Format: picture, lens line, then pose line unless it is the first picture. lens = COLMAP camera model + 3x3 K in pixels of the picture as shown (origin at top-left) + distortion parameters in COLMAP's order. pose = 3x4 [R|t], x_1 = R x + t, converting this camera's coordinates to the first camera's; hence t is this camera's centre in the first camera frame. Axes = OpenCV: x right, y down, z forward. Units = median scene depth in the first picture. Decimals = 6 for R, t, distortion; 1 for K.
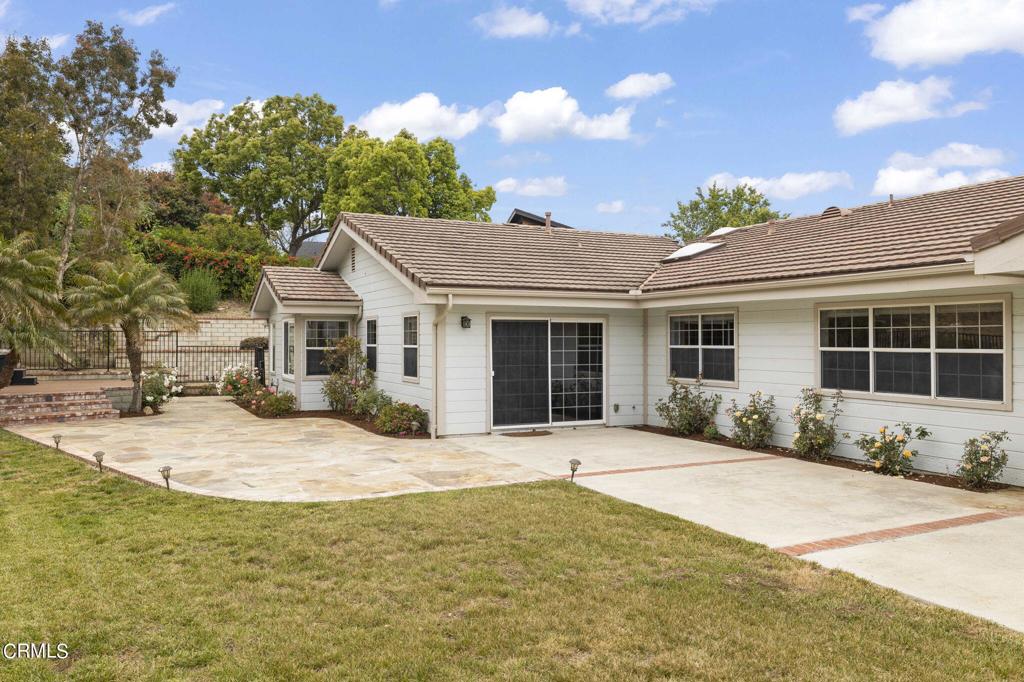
lens RADIAL K [[773.6, 0, 504.1], [0, 773.6, 331.0], [0, 0, 1]] dist [-0.006718, 0.030121]
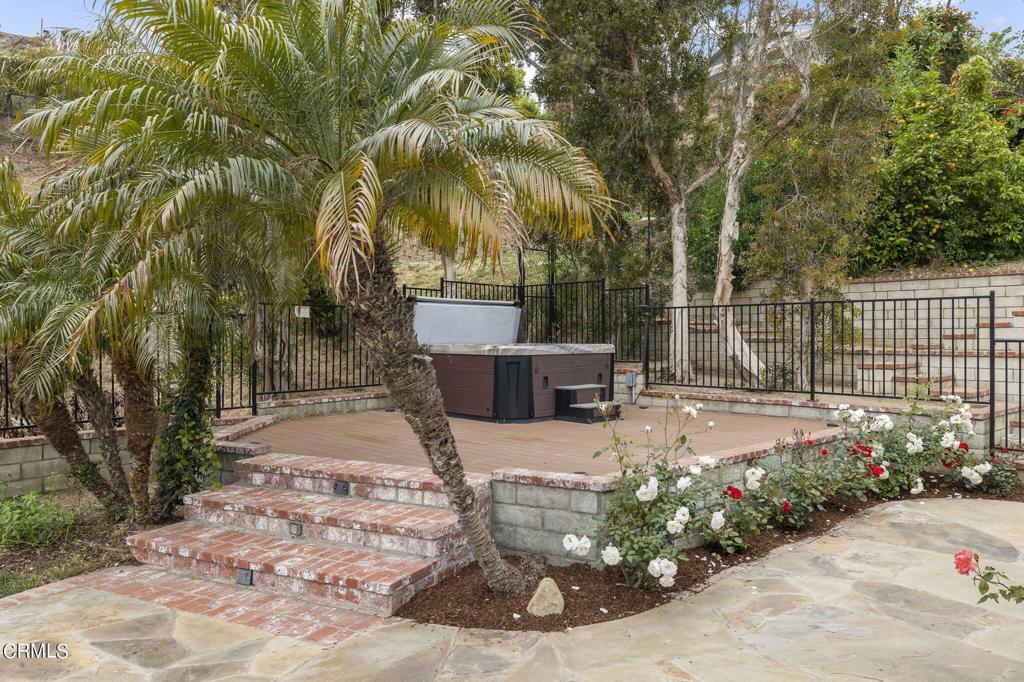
lens RADIAL K [[708.4, 0, 557.0], [0, 708.4, 341.0], [0, 0, 1]] dist [-0.000310, 0.000574]
pose [[0.320488, 0.002364, -0.947250, -0.212972], [0.010719, 0.999924, 0.006122, 0.018256], [0.947192, -0.012116, 0.320438, 0.794845]]
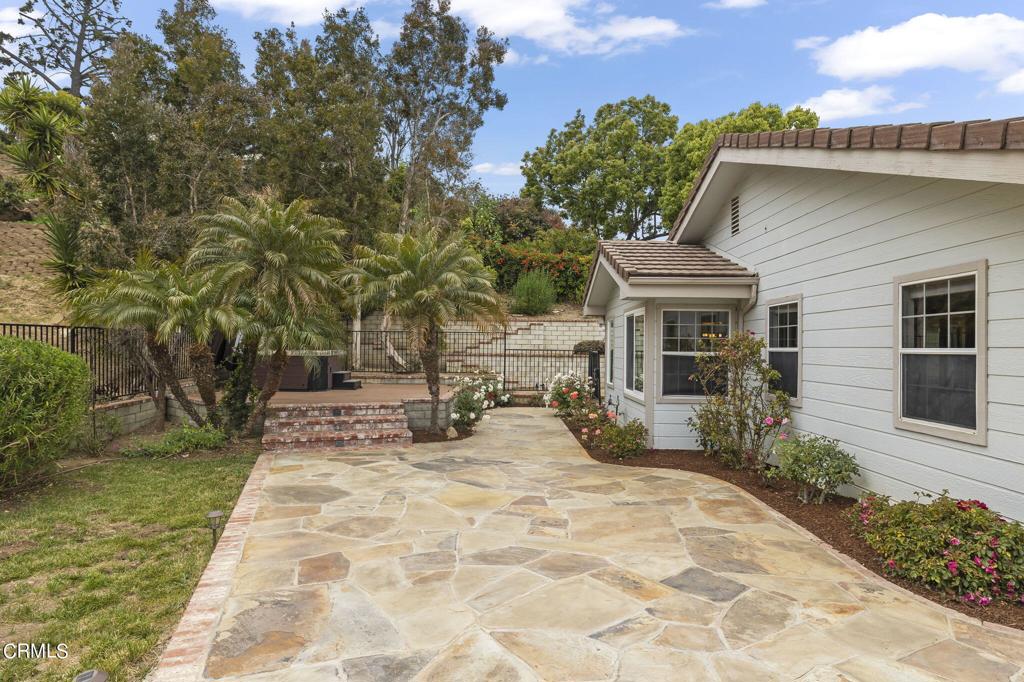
lens RADIAL K [[580.6, 0, 512.0], [0, 580.6, 341.0], [0, 0, 1]] dist [-0.002854, 0.001079]
pose [[0.901118, 0.004156, -0.433554, -0.136762], [-0.004703, 0.999989, -0.000189, 0.011121], [0.433548, 0.002210, 0.901128, 0.436589]]
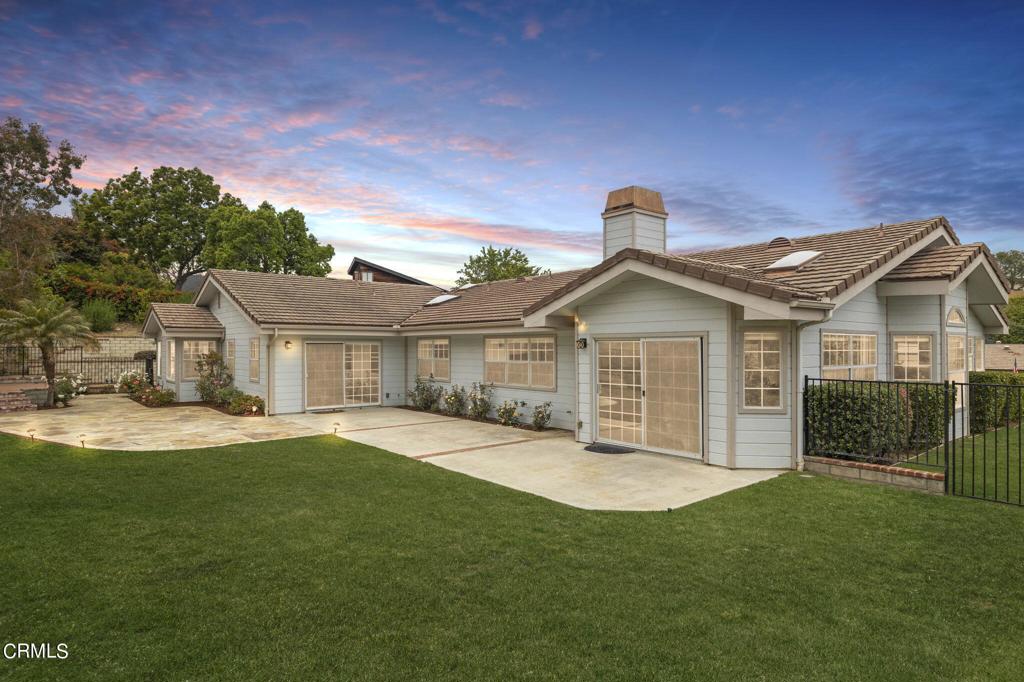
lens RADIAL K [[580.6, 0, 512.0], [0, 580.6, 341.0], [0, 0, 1]] dist [-0.002854, 0.001079]
pose [[0.969728, 0.001263, 0.244185, 0.069553], [-0.001595, 0.999998, 0.001159, -0.013711], [-0.244183, -0.001513, 0.969728, -0.194159]]
